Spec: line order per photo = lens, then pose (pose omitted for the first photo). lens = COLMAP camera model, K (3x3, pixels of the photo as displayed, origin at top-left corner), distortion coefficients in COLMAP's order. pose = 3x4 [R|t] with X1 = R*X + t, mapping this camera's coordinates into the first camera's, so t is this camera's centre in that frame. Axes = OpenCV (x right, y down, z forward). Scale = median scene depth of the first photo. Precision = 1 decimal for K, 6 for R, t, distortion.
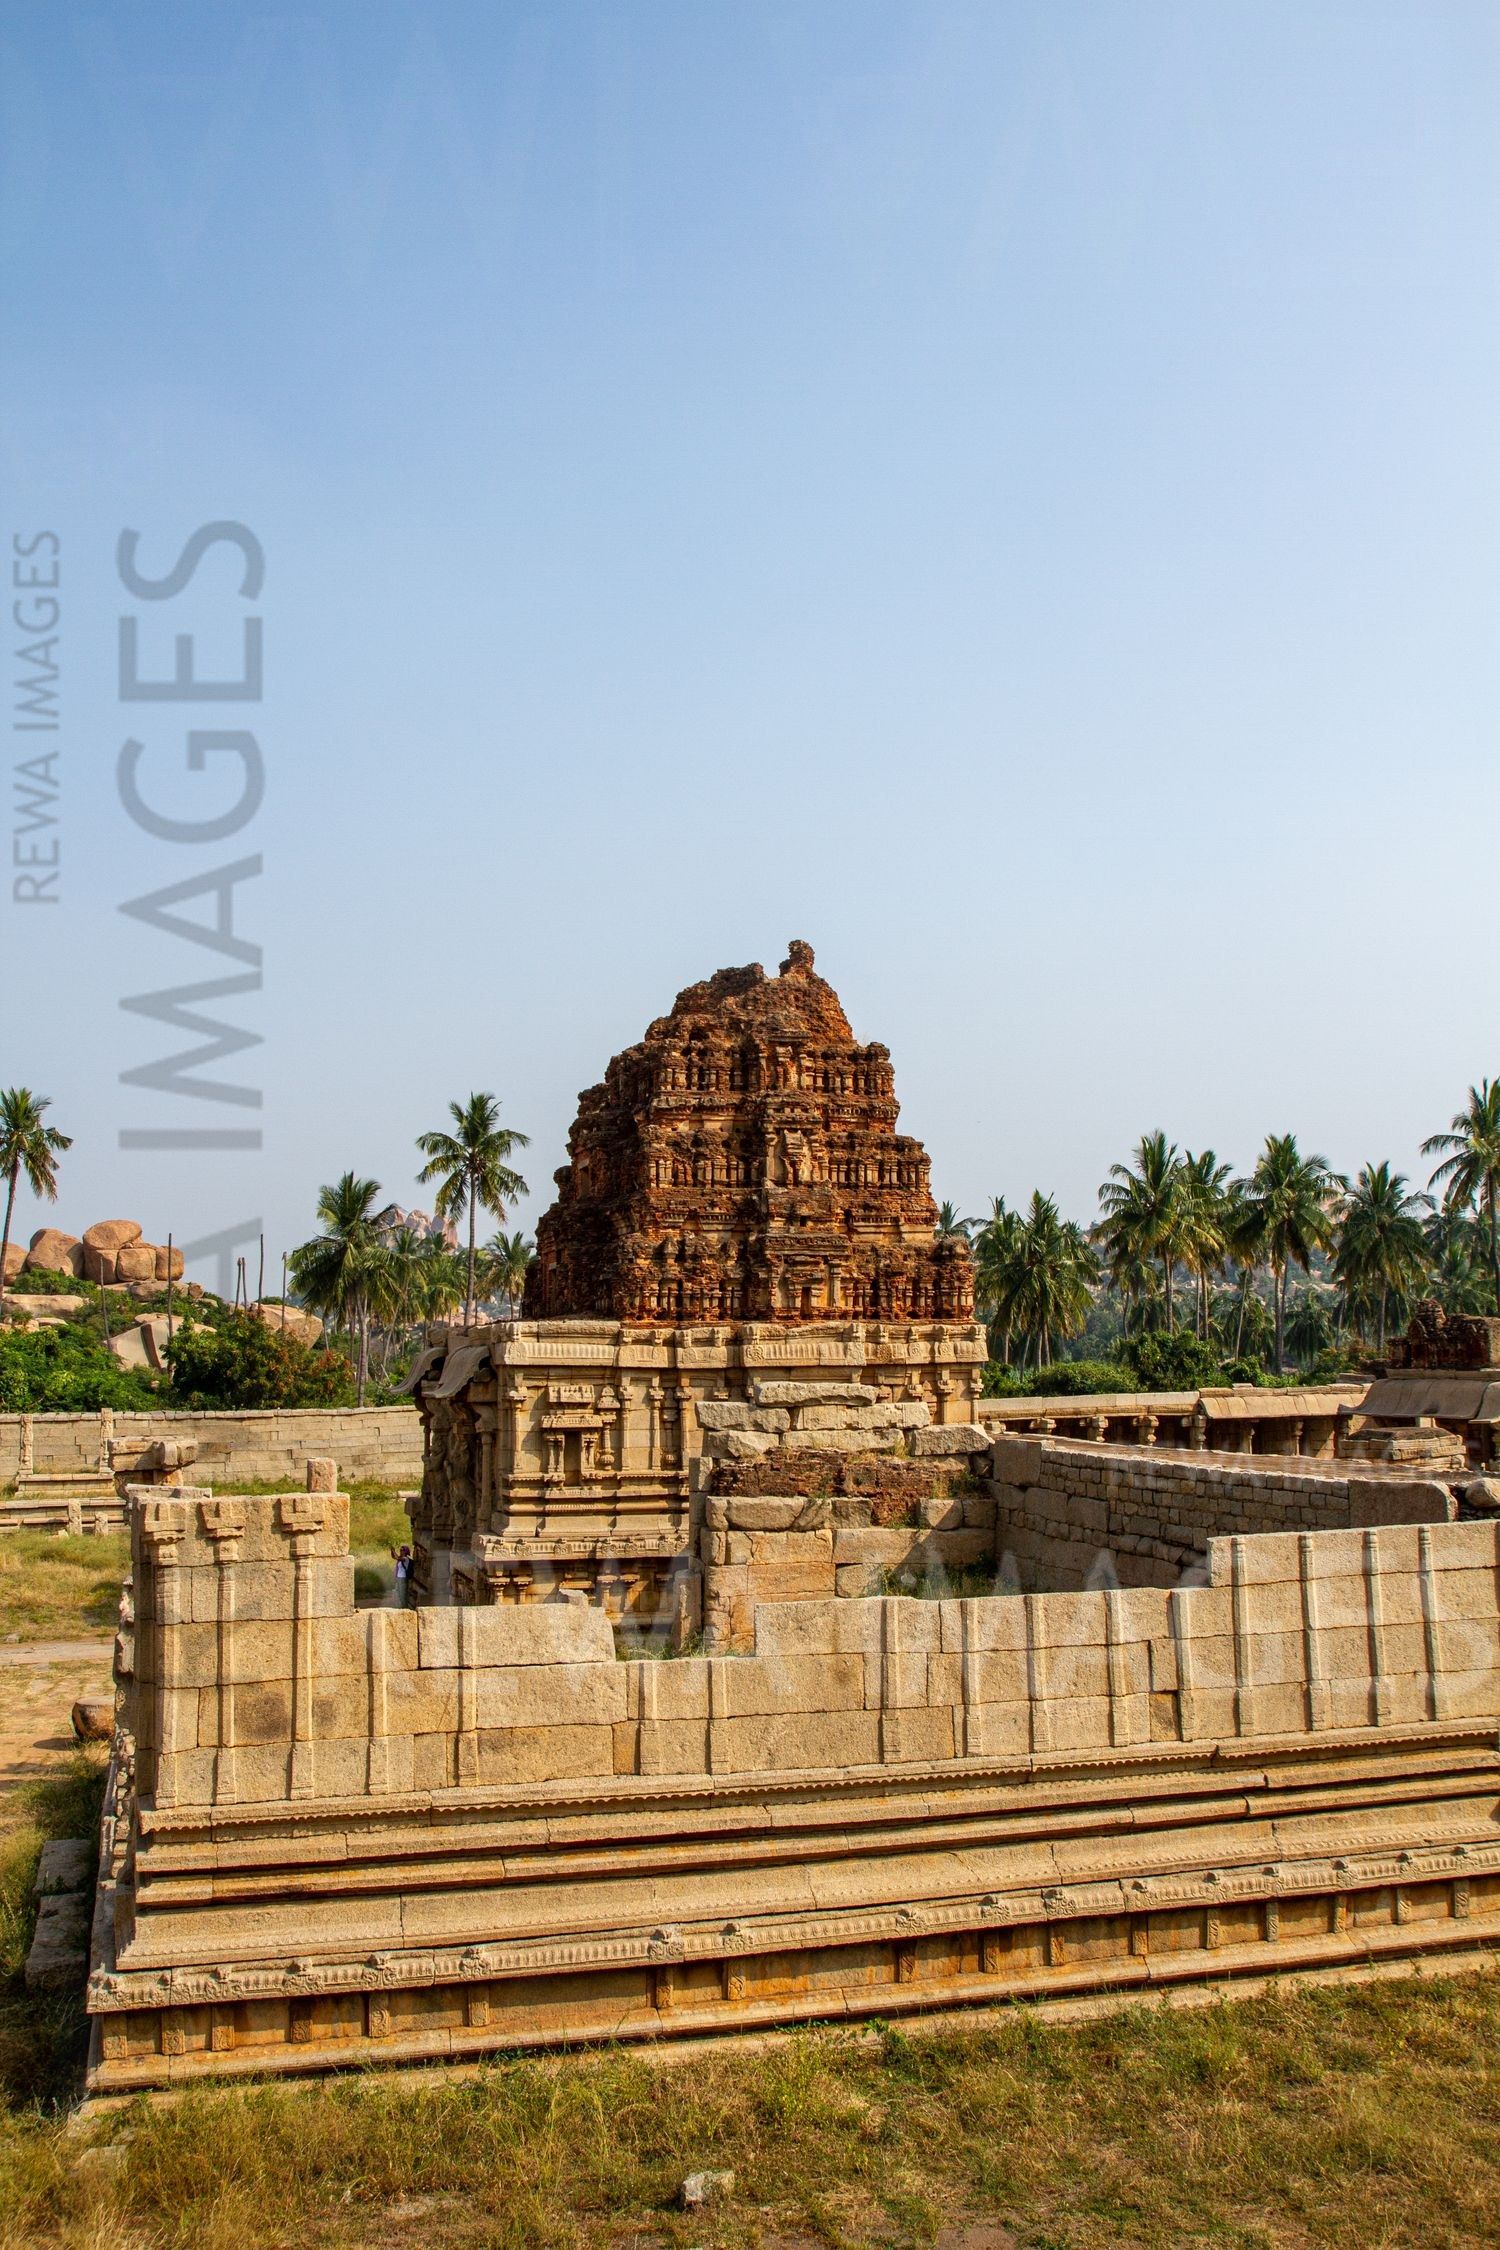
lens RADIAL K [[1935.1, 0, 775.6], [0, 1935.1, 1247.2], [0, 0, 1]] dist [-0.145721, 0.018570]
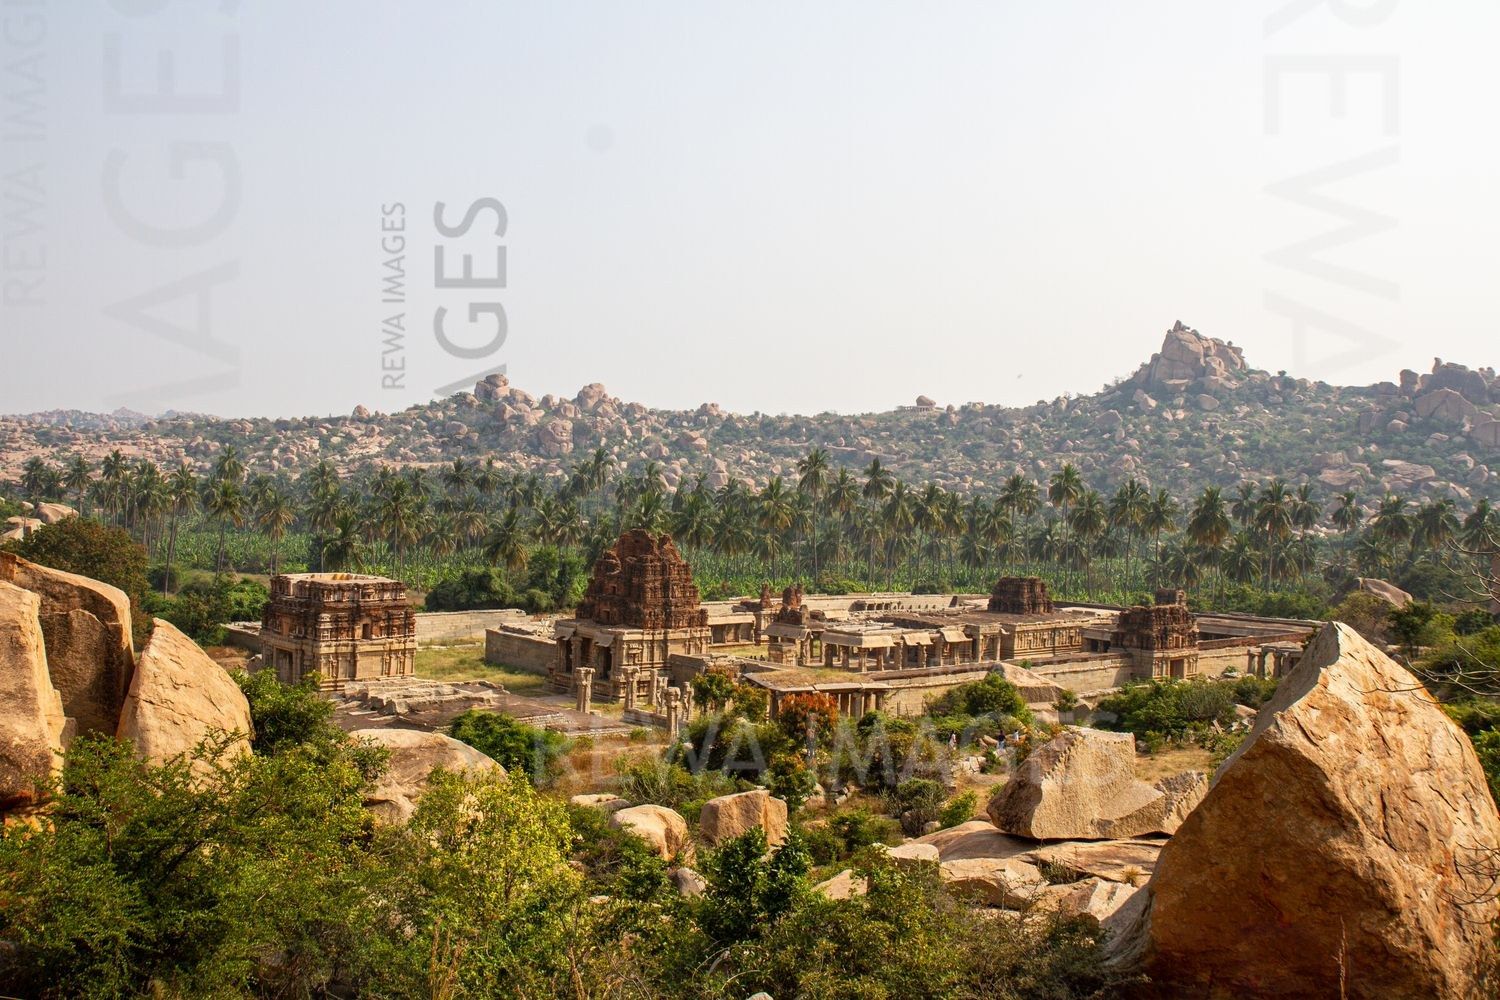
lens RADIAL K [[1717.7, 0, 750.0], [0, 1717.7, 513.3], [0, 0, 1]] dist [-0.052648, 0.000000]
pose [[0.913907, 0.024827, 0.405165, -1.418608], [-0.064071, 0.994439, 0.083586, -0.558885], [-0.400836, -0.102349, 0.910415, -2.622232]]
